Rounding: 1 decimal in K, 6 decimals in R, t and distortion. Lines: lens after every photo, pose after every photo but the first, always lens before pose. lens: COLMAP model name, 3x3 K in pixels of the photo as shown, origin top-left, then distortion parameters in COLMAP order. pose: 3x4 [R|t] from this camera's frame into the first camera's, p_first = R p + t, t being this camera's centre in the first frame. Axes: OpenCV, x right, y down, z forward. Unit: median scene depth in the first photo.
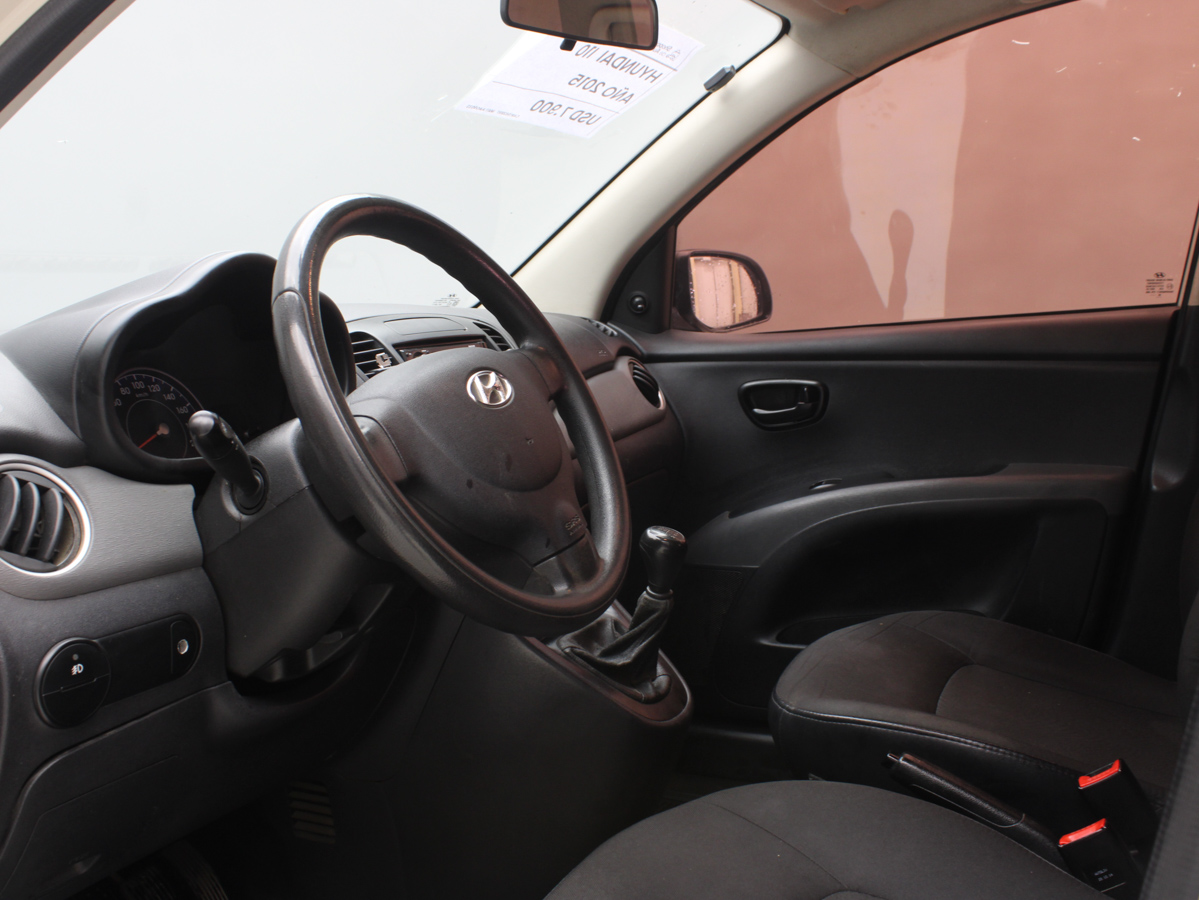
lens RADIAL K [[1223.2, 0, 601.9], [0, 1223.2, 454.5], [0, 0, 1]] dist [-0.120406, 0.000000]
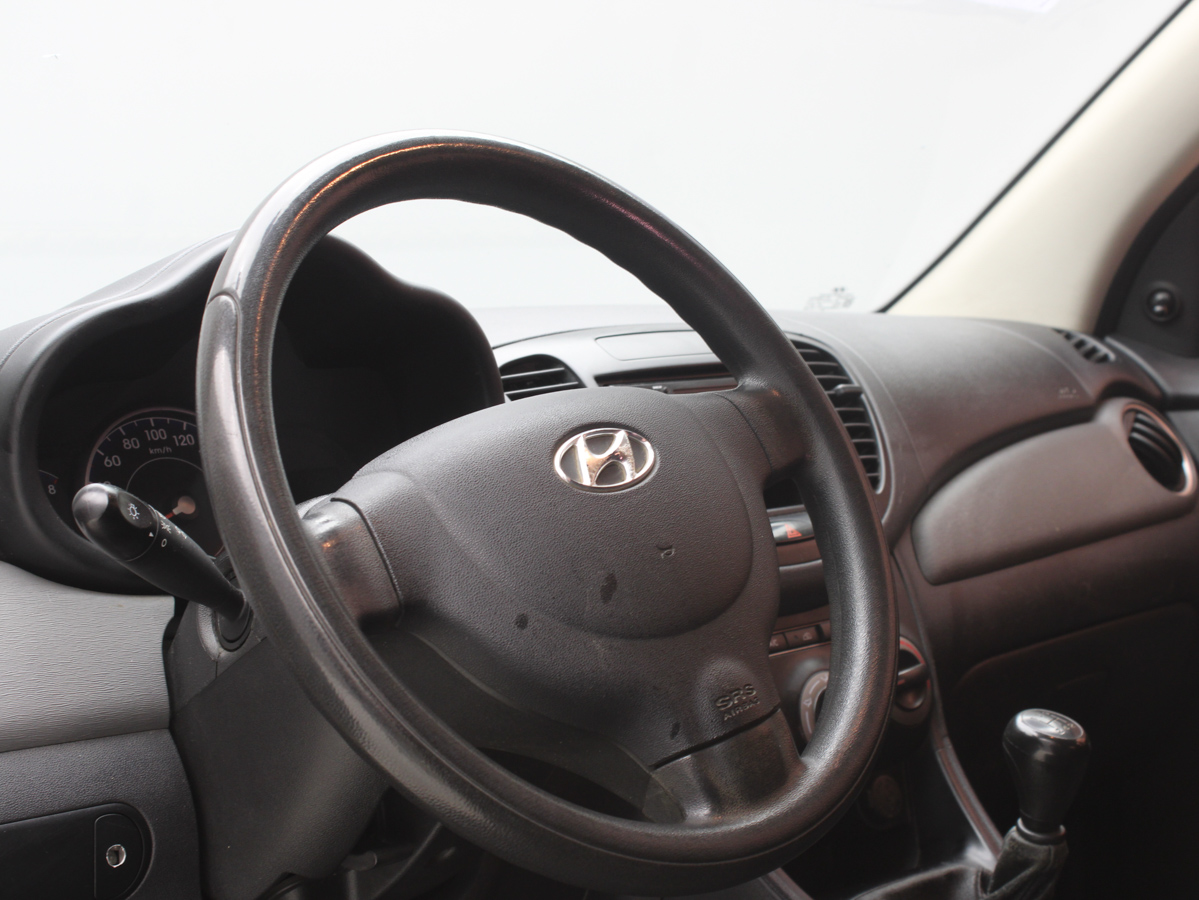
lens RADIAL K [[2043.4, 0, 598.5], [0, 2043.4, 446.8], [0, 0, 1]] dist [-0.041709, 0.000000]
pose [[0.933574, 0.024098, -0.357574, 0.250497], [-0.041386, 0.998311, -0.040773, -0.019328], [0.355988, 0.052863, 0.932994, 0.084199]]
